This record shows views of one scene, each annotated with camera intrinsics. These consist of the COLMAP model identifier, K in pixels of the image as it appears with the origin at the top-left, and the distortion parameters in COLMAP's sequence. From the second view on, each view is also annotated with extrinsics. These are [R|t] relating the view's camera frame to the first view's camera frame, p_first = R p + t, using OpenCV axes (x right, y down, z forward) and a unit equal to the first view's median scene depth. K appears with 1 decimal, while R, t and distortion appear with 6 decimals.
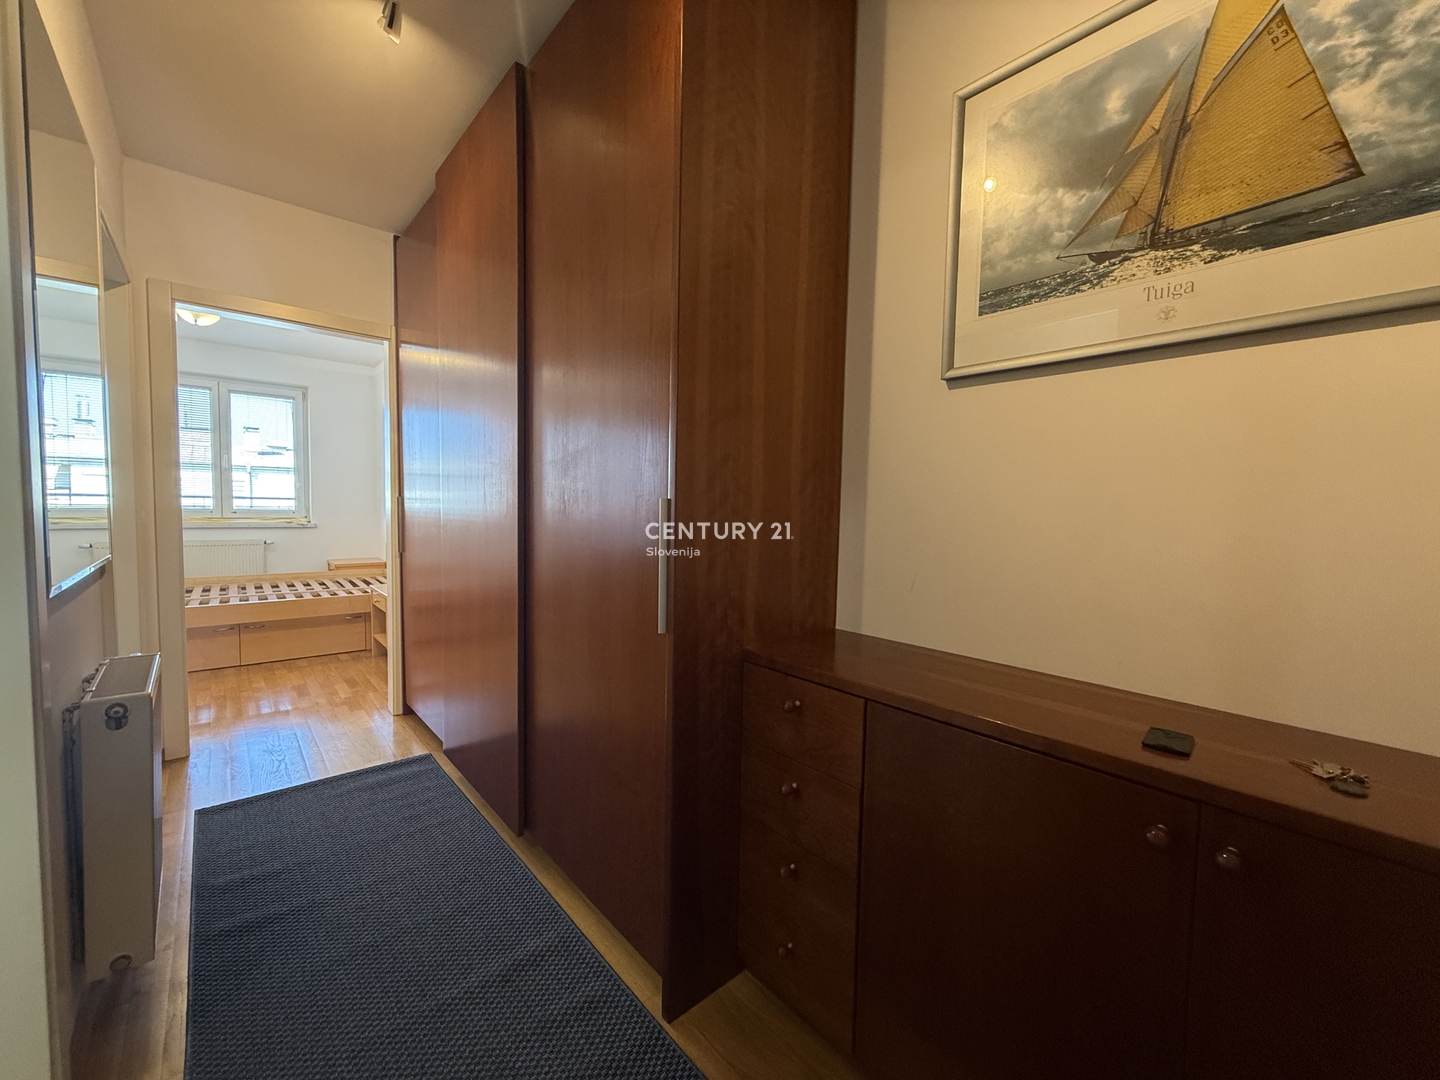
lens RADIAL K [[576.4, 0, 720.0], [0, 576.4, 540.0], [0, 0, 1]] dist [-0.001106, 0.000087]
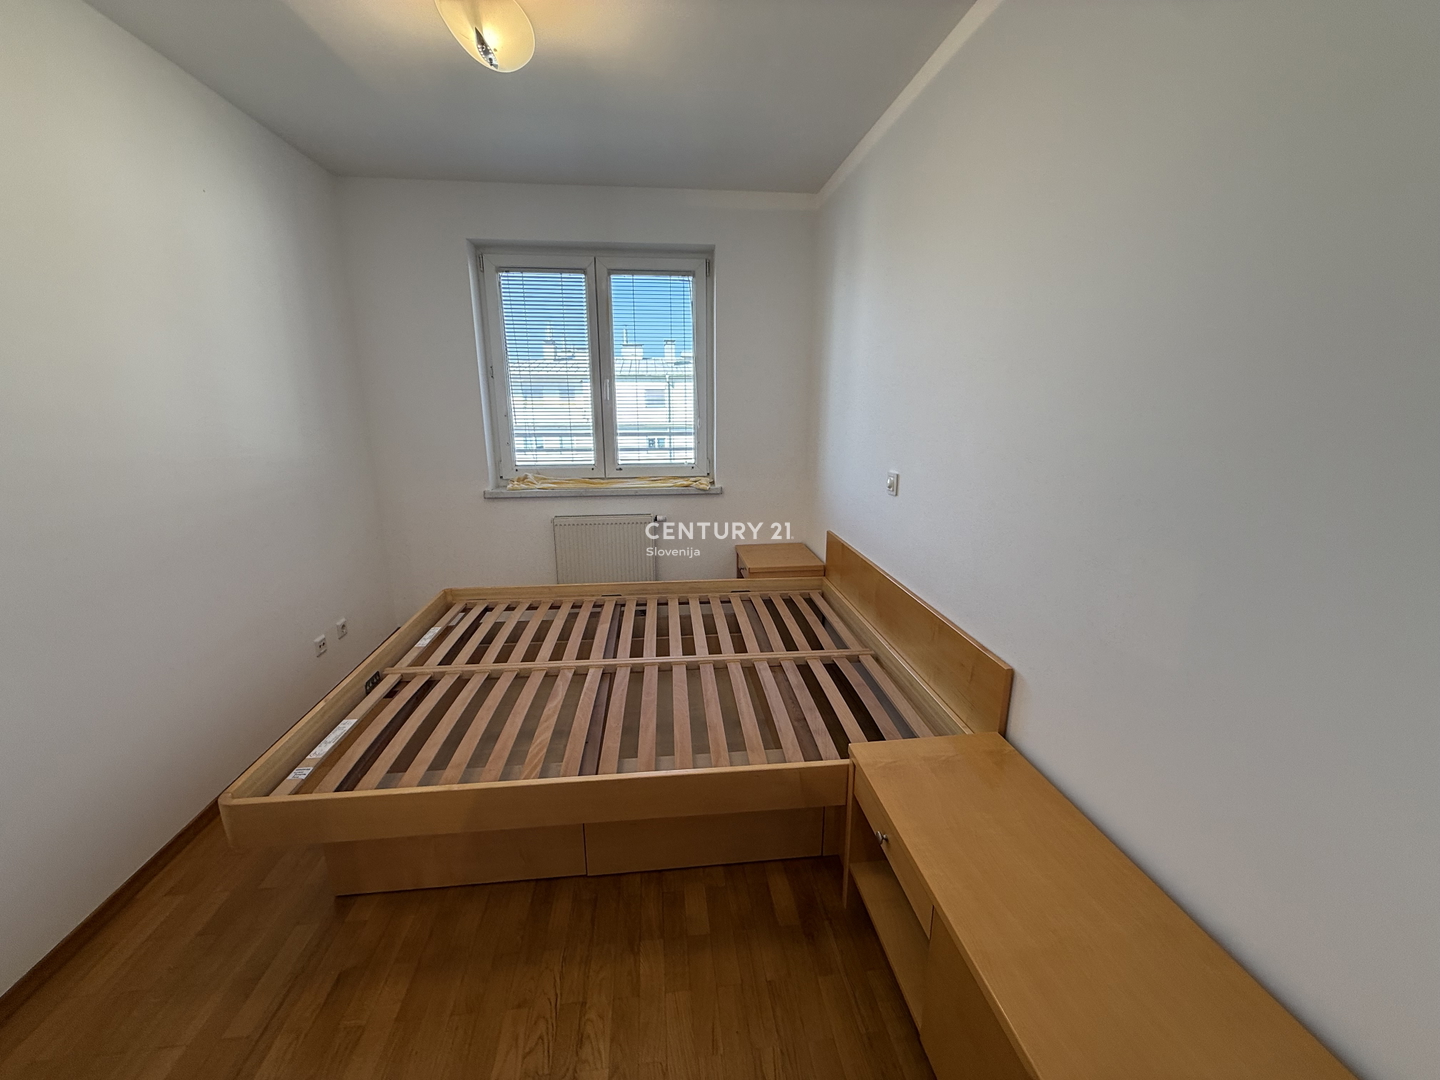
lens RADIAL K [[576.4, 0, 720.0], [0, 576.4, 540.0], [0, 0, 1]] dist [-0.001106, 0.000087]
pose [[0.825310, 0.113153, -0.553227, -0.364223], [-0.014063, 0.983532, 0.180186, -0.085689], [0.564505, -0.140929, 0.813310, 0.502091]]
